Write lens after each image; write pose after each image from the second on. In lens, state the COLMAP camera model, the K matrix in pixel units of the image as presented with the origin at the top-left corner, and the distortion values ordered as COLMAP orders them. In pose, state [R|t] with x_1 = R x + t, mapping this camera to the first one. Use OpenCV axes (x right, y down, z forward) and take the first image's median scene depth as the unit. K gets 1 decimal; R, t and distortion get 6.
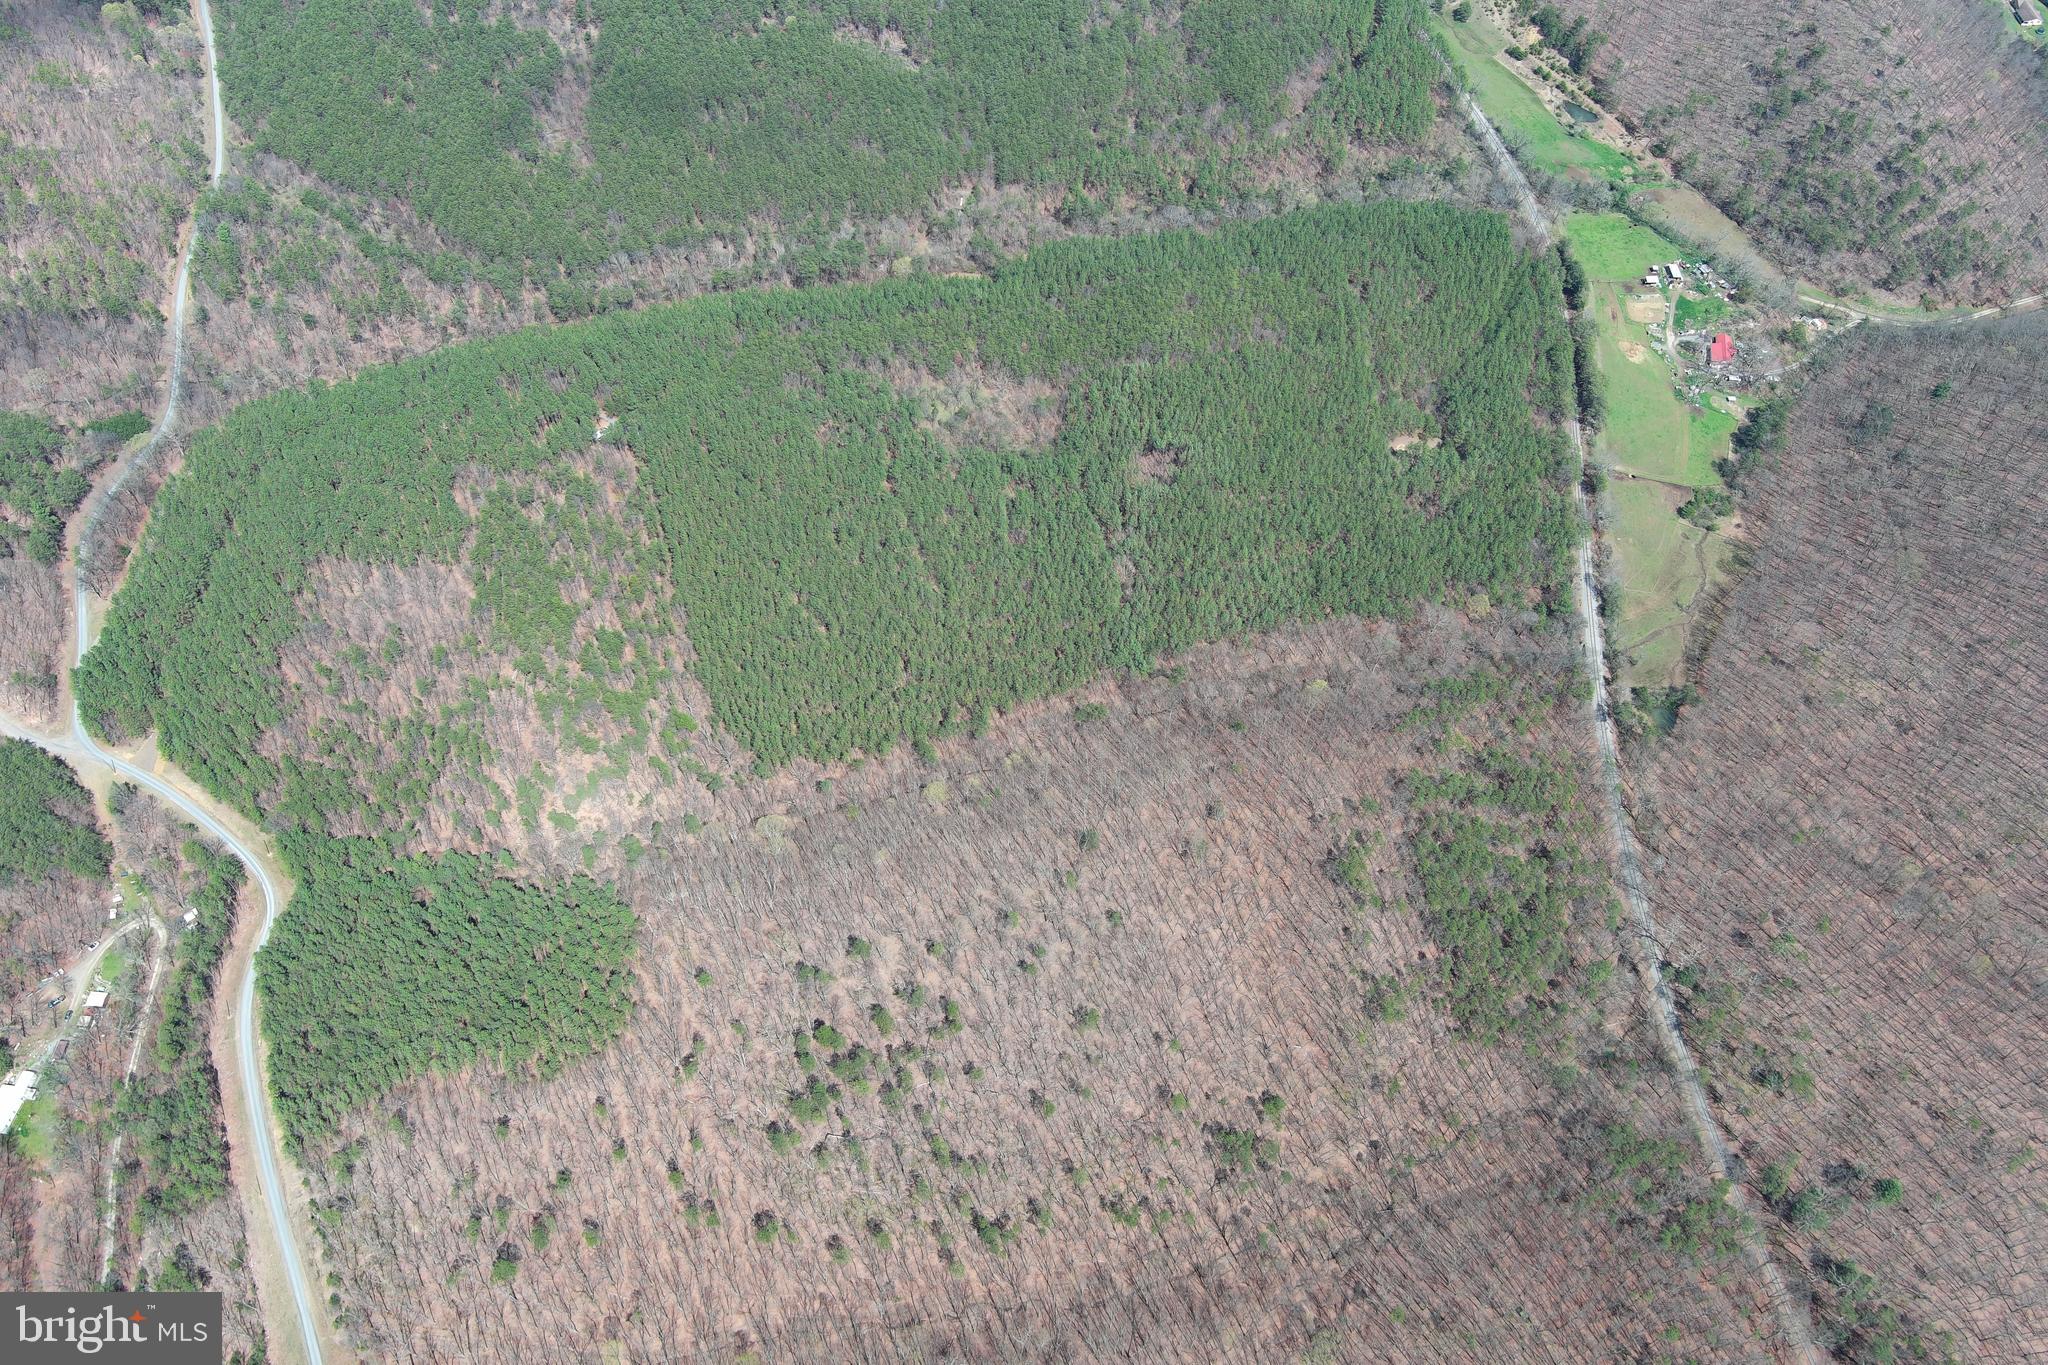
lens RADIAL K [[1592.3, 0, 1013.6], [0, 1592.3, 674.8], [0, 0, 1]] dist [0.010883, 0.004572]
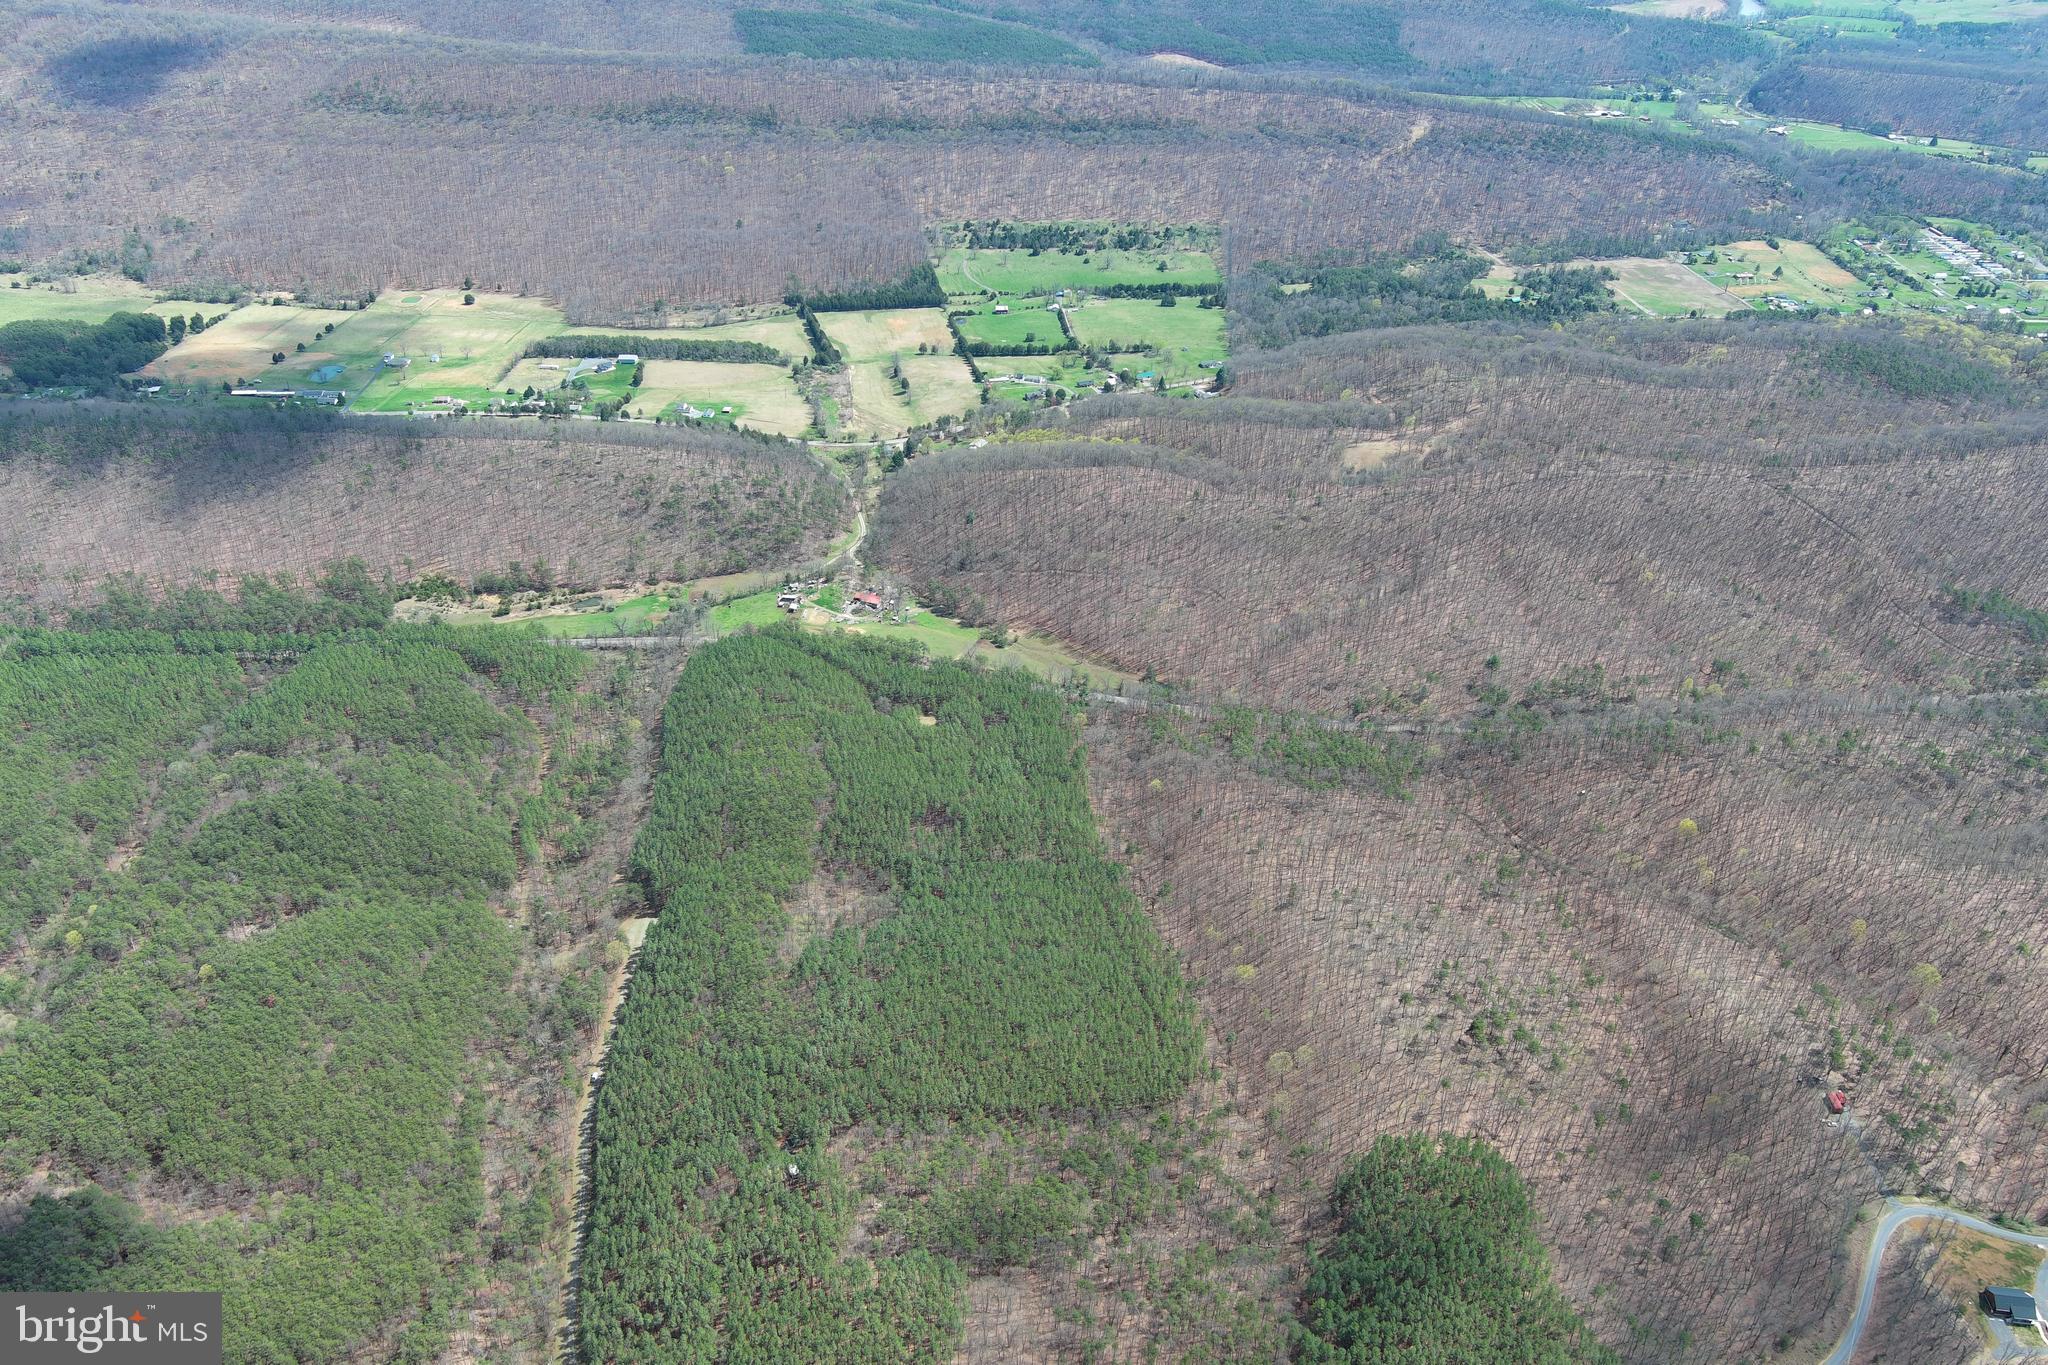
lens RADIAL K [[1592.3, 0, 1032.4], [0, 1592.3, 675.9], [0, 0, 1]] dist [0.010883, 0.004572]
pose [[0.141800, -0.532192, 0.834664, -0.911114], [0.806897, 0.550576, 0.213971, -0.420378], [-0.573419, 0.643147, 0.507496, 0.283095]]
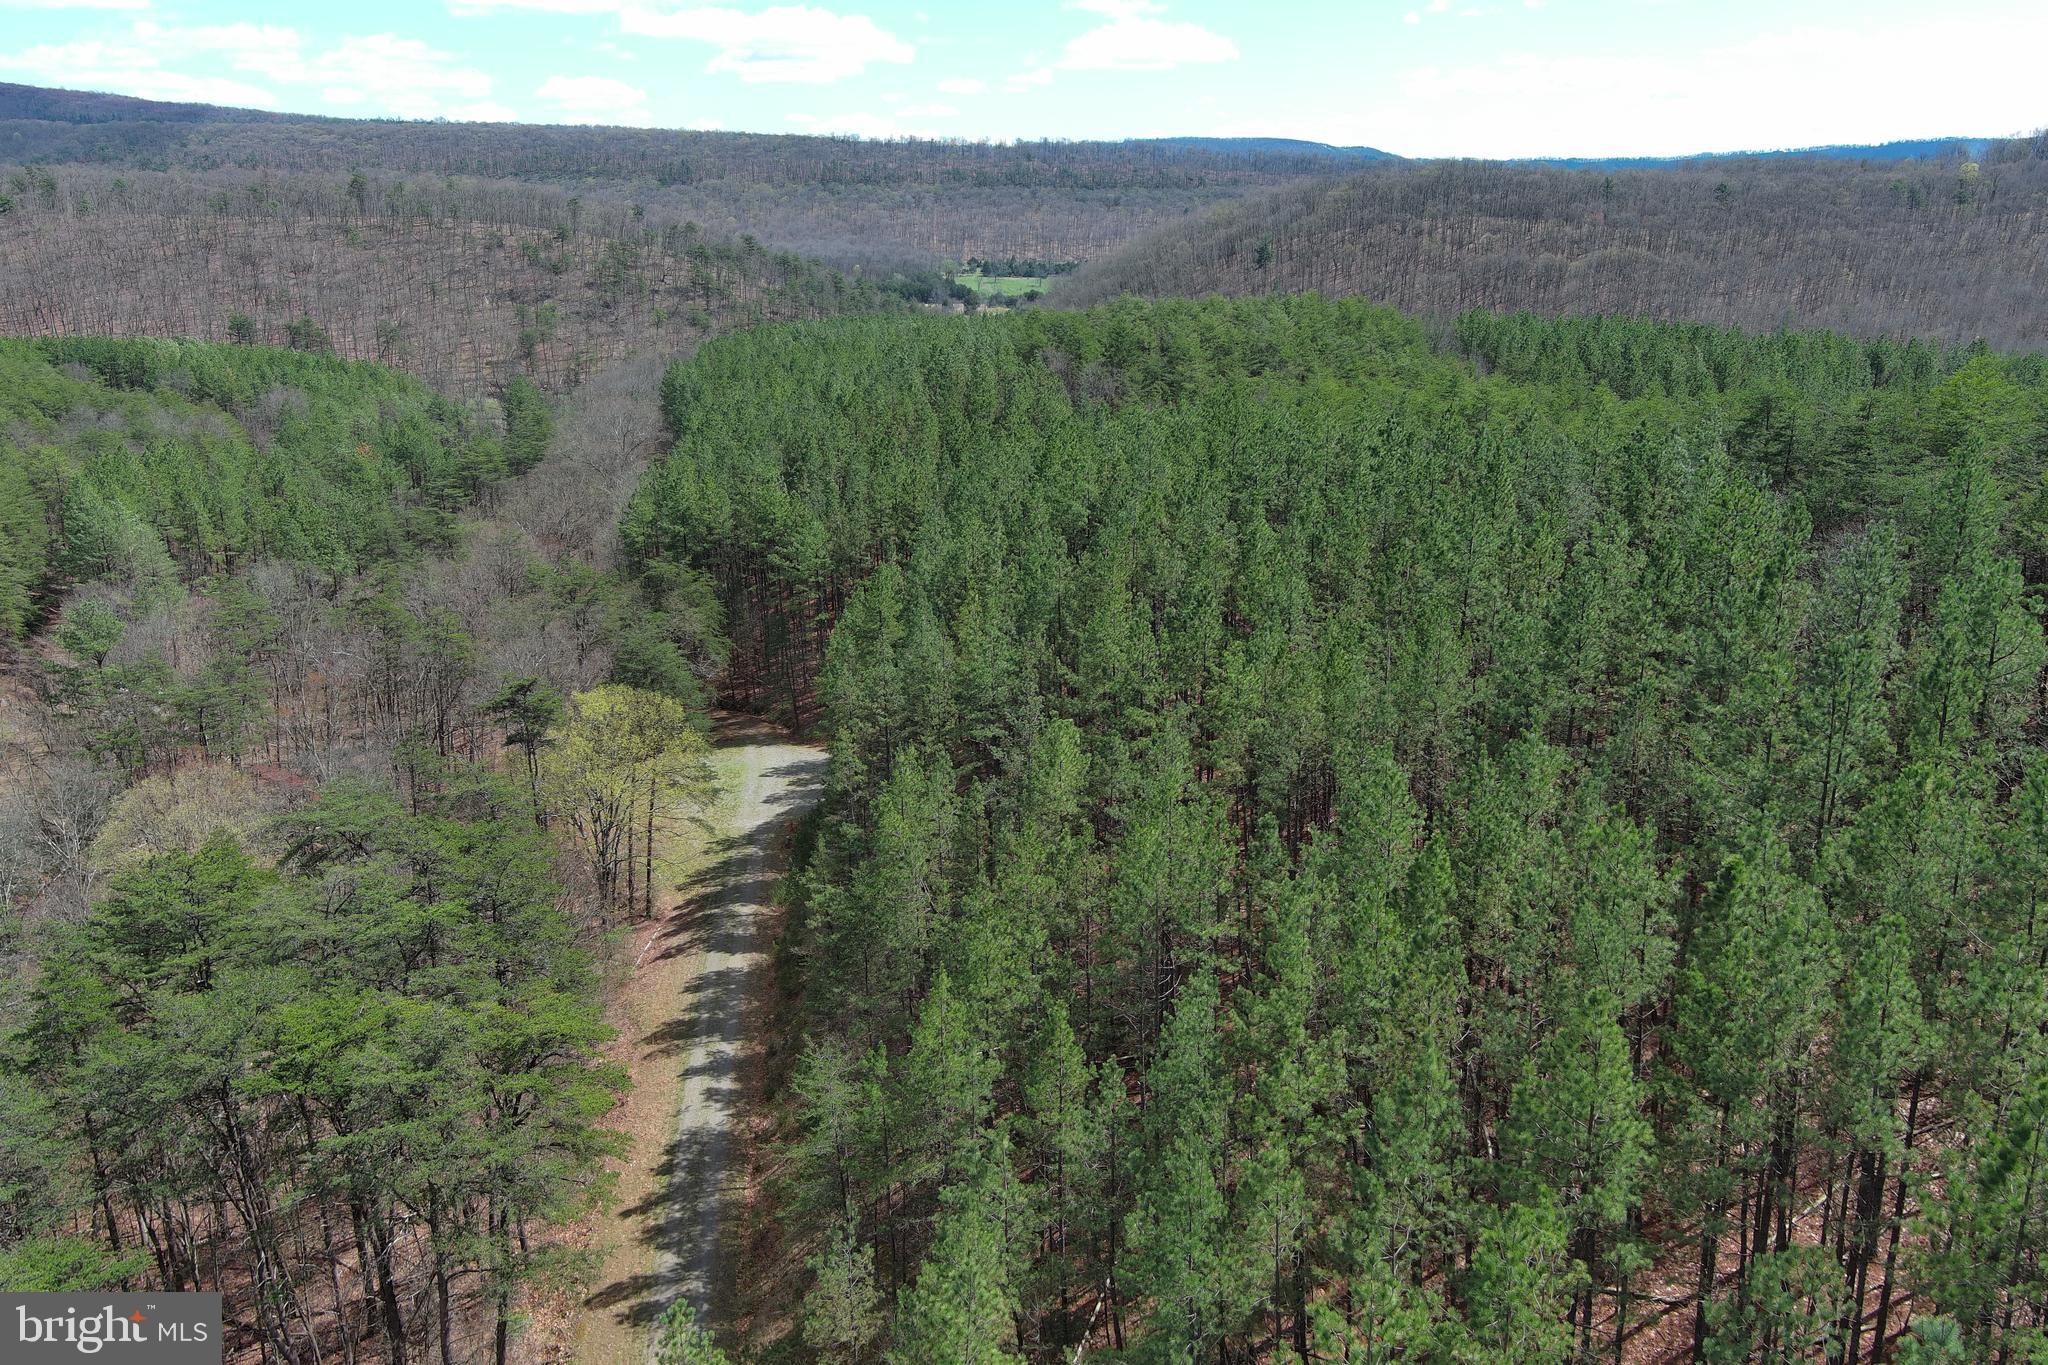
lens RADIAL K [[1592.3, 0, 1019.7], [0, 1592.3, 695.0], [0, 0, 1]] dist [0.010883, 0.004572]
pose [[0.036246, -0.315659, 0.948180, -0.218325], [0.825390, 0.544362, 0.149671, -0.299911], [-0.563398, 0.777193, 0.280273, 1.118518]]
